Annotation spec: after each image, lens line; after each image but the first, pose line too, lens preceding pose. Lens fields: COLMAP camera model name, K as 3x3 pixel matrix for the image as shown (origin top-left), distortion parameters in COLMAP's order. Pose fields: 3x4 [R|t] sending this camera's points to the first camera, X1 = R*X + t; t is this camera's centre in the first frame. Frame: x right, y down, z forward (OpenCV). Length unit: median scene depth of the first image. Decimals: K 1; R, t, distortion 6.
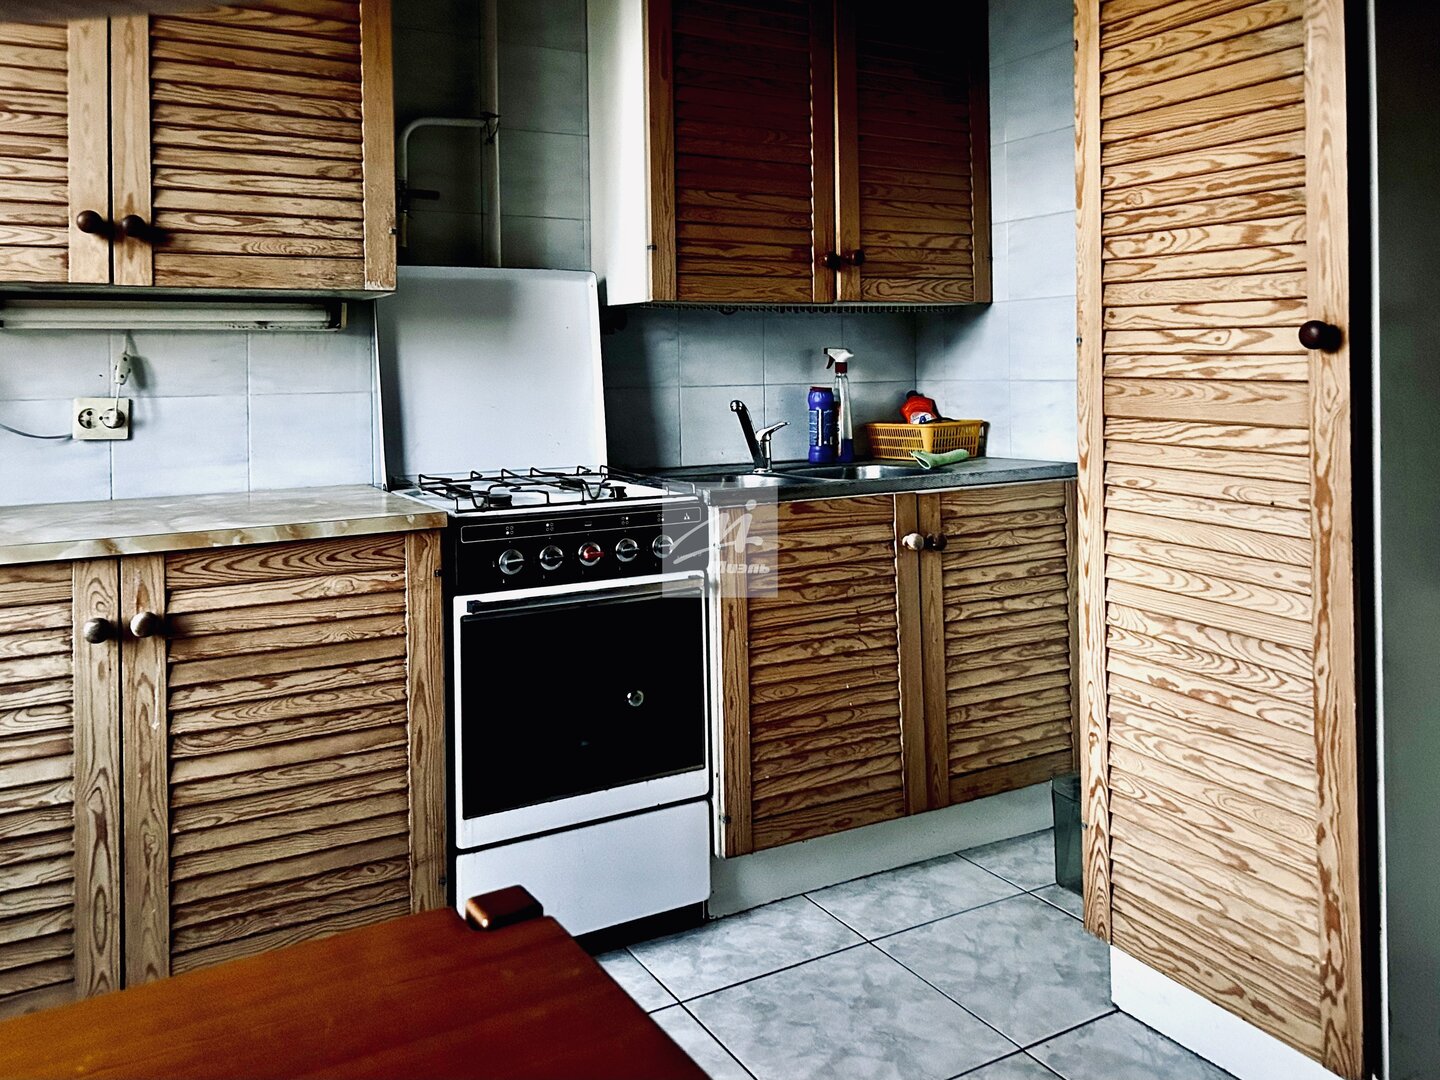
lens RADIAL K [[1178.8, 0, 718.3], [0, 1178.8, 378.4], [0, 0, 1]] dist [-0.003508, 0.005715]
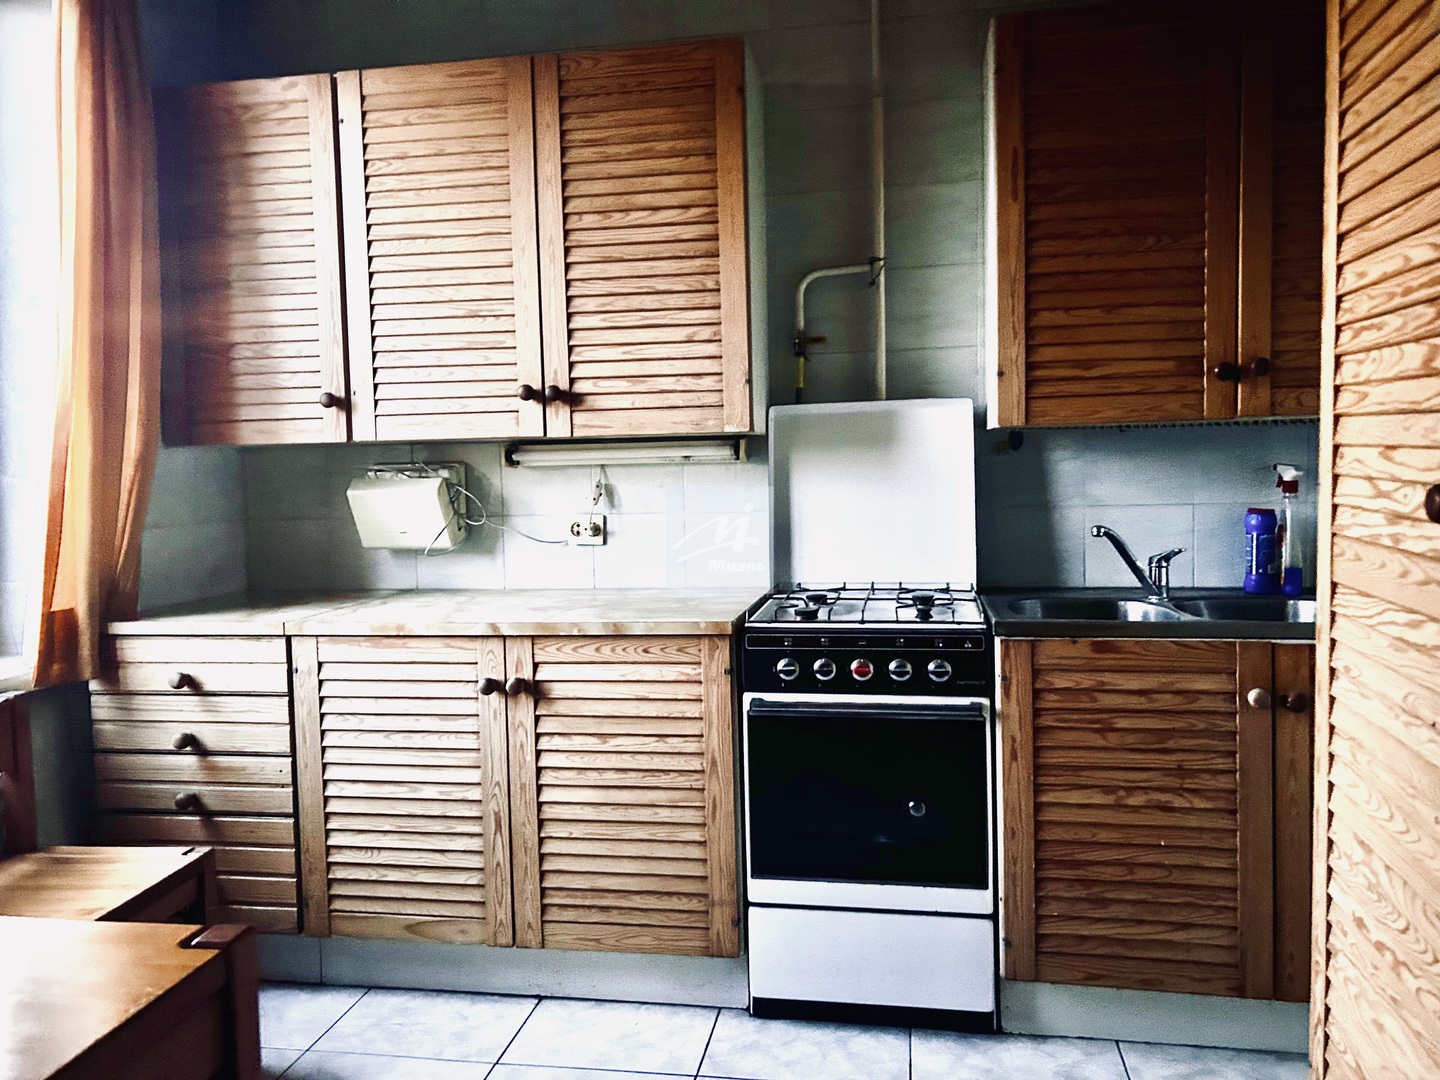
lens RADIAL K [[1054.8, 0, 720.0], [0, 1054.8, 540.0], [0, 0, 1]] dist [0.110072, -0.232048]
pose [[0.764439, 0.041780, -0.643341, 0.401072], [0.008910, 0.997118, 0.075342, -0.045677], [0.644634, -0.063327, 0.761864, 0.161234]]
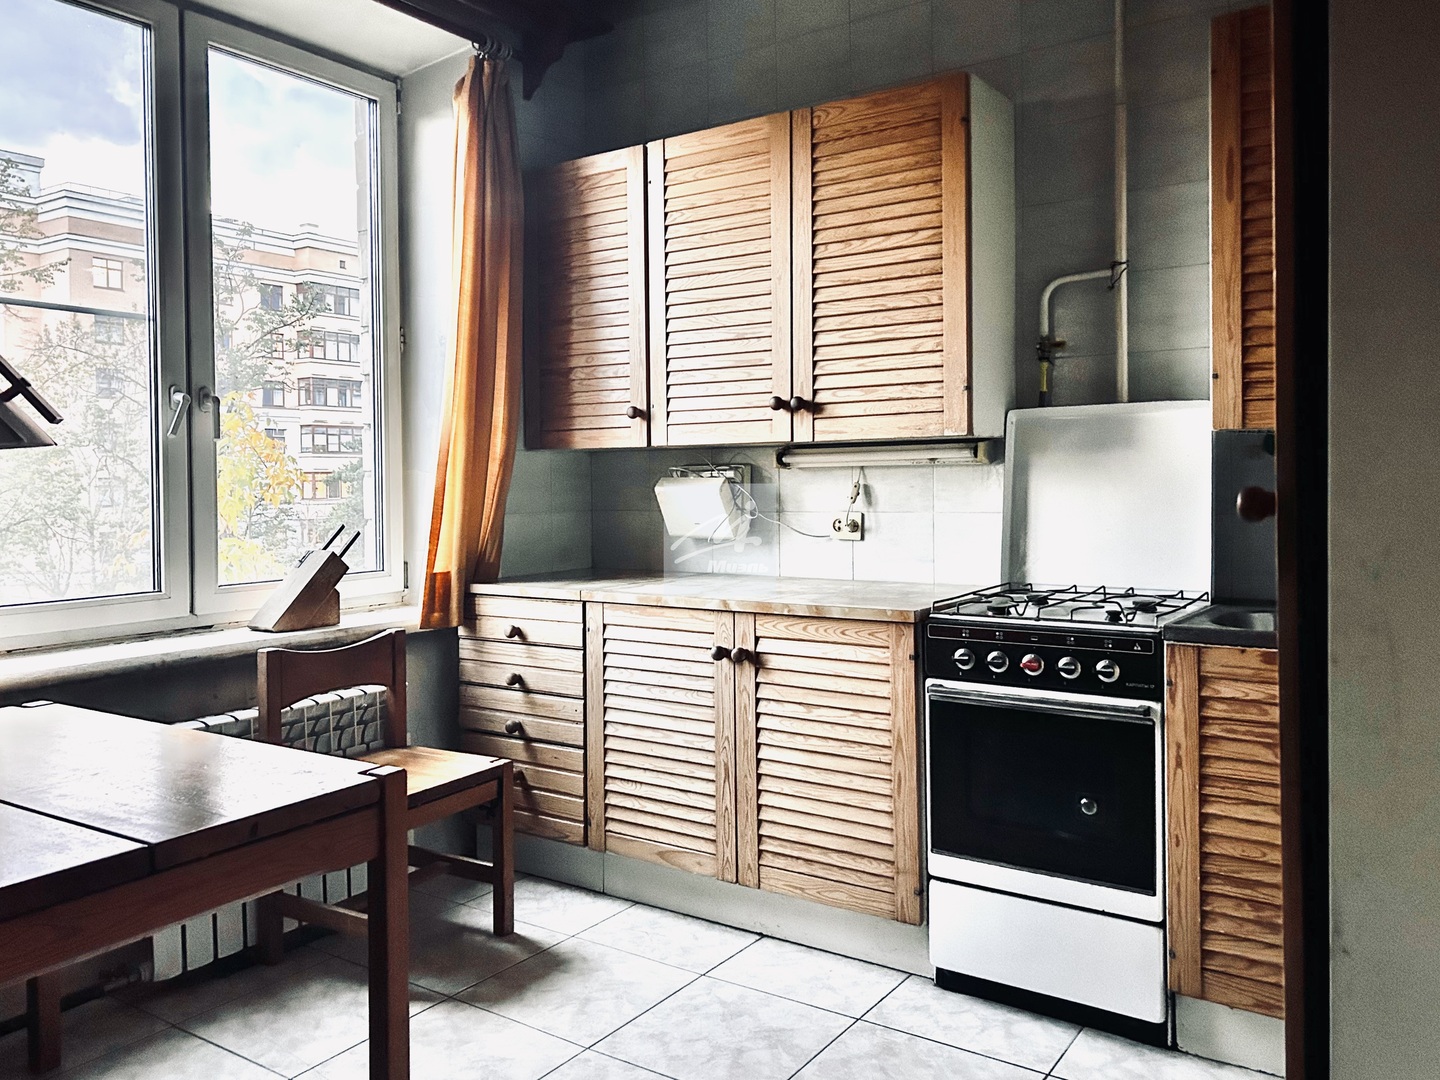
lens RADIAL K [[1104.8, 0, 714.8], [0, 1104.8, 514.8], [0, 0, 1]] dist [0.109349, -0.207906]
pose [[0.422716, 0.039002, -0.905423, 0.700018], [-0.000112, 0.999076, 0.042984, -0.040578], [0.906262, -0.018069, 0.422330, 0.255568]]
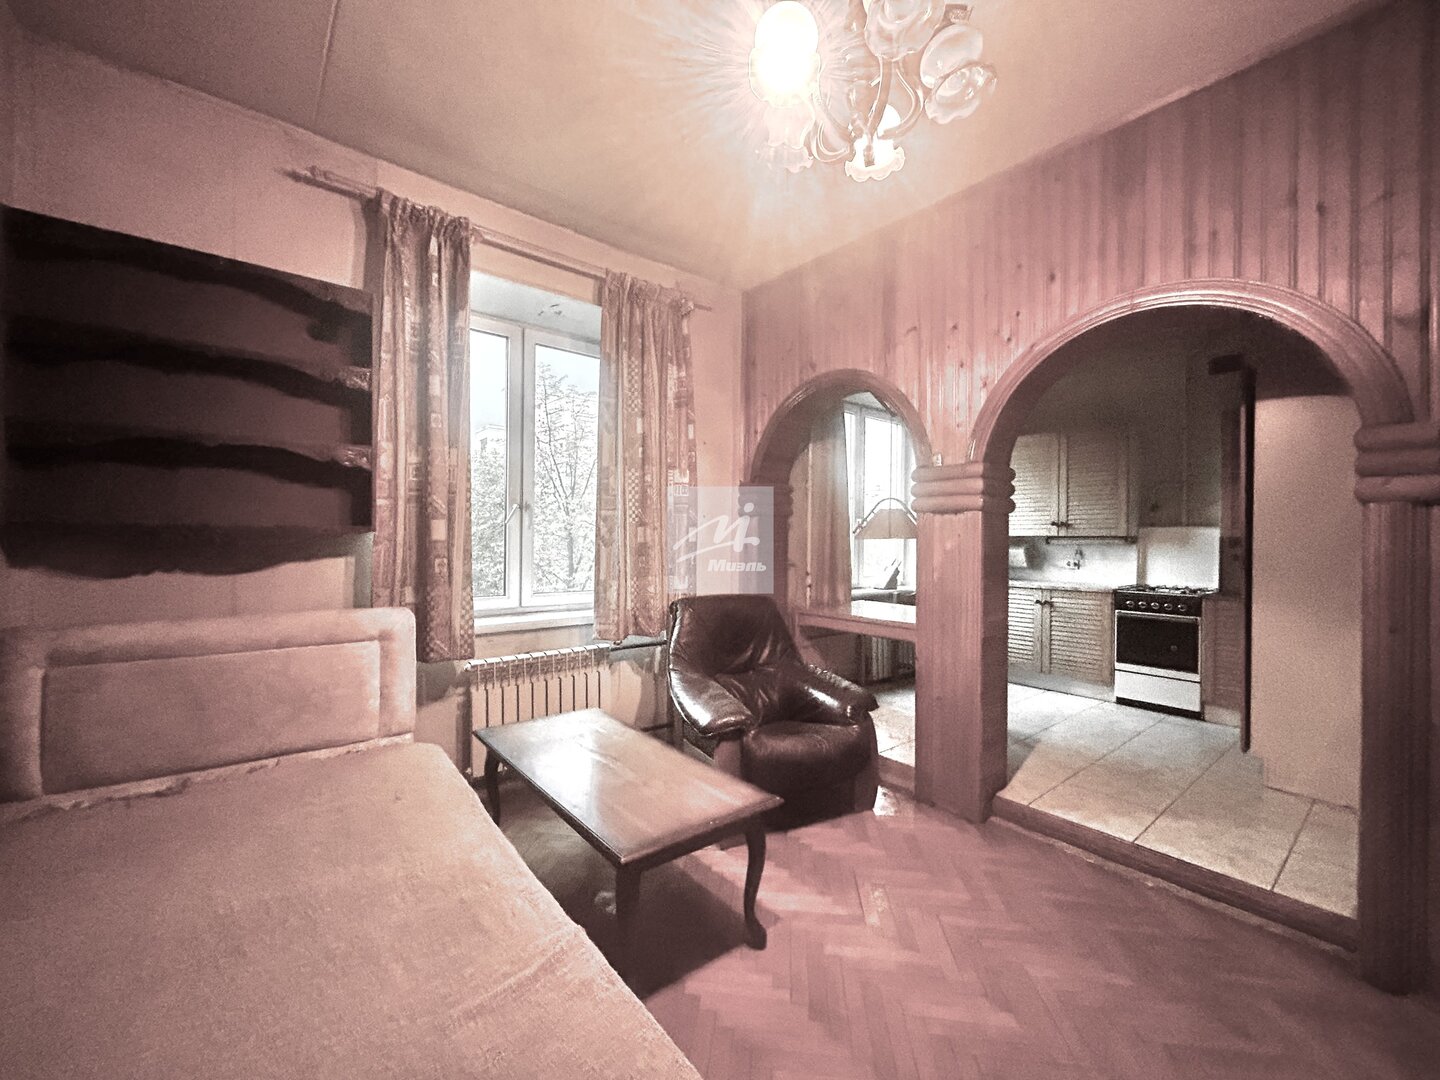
lens RADIAL K [[578.6, 0, 720.0], [0, 578.6, 540.0], [0, 0, 1]] dist [0.000548, -0.000134]
pose [[0.149381, 0.015692, -0.988655, 1.479841], [-0.019650, 0.999724, 0.012898, -0.059915], [0.988584, 0.017501, 0.149649, -0.667237]]
